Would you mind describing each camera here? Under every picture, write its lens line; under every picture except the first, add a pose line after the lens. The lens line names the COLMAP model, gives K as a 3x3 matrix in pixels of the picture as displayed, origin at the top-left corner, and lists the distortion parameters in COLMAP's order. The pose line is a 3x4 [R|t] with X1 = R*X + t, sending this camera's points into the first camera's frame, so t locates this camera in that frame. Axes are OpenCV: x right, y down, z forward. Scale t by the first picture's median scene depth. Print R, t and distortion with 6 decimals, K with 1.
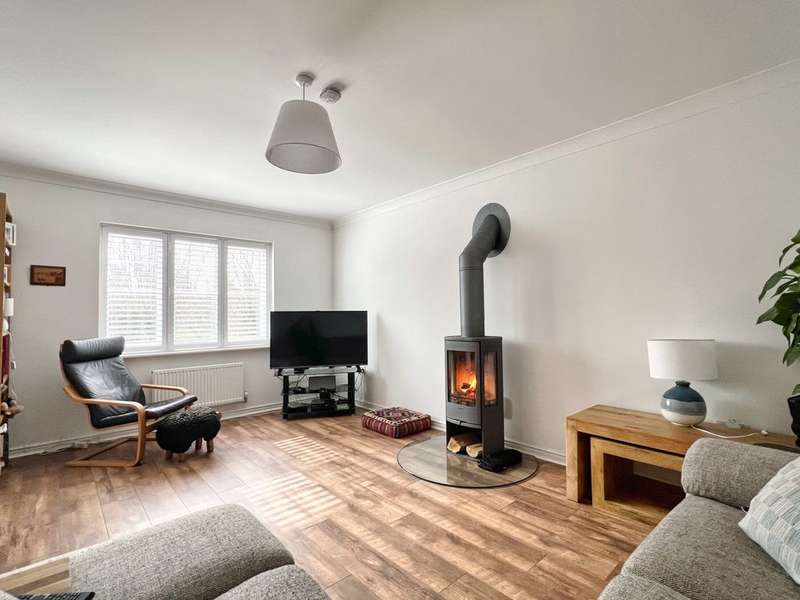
lens RADIAL K [[385.5, 0, 397.5], [0, 385.5, 302.4], [0, 0, 1]] dist [-0.001428, -0.000187]
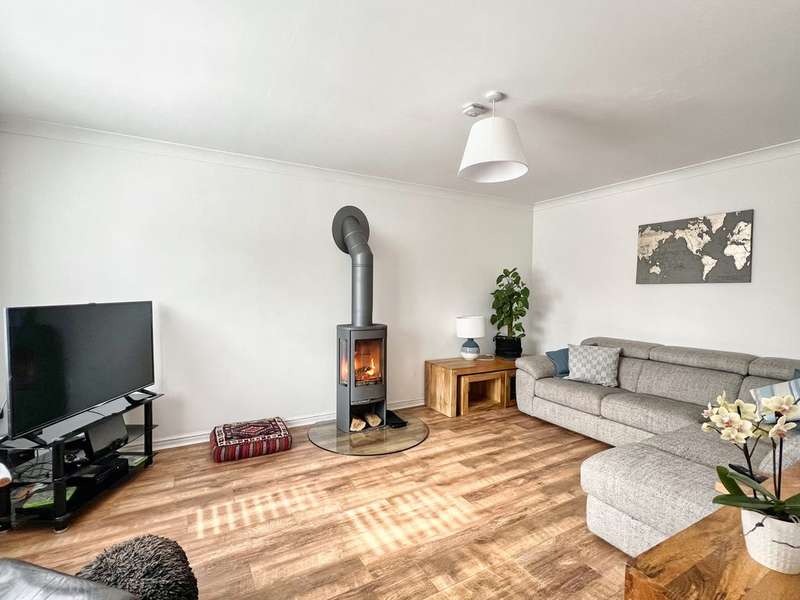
lens RADIAL K [[385.5, 0, 397.5], [0, 385.5, 297.2], [0, 0, 1]] dist [-0.001428, -0.000187]
pose [[0.217285, -0.011137, 0.976045, -1.057666], [-0.039993, 0.998994, 0.020302, -0.024794], [-0.975289, -0.043446, 0.216620, 0.778186]]
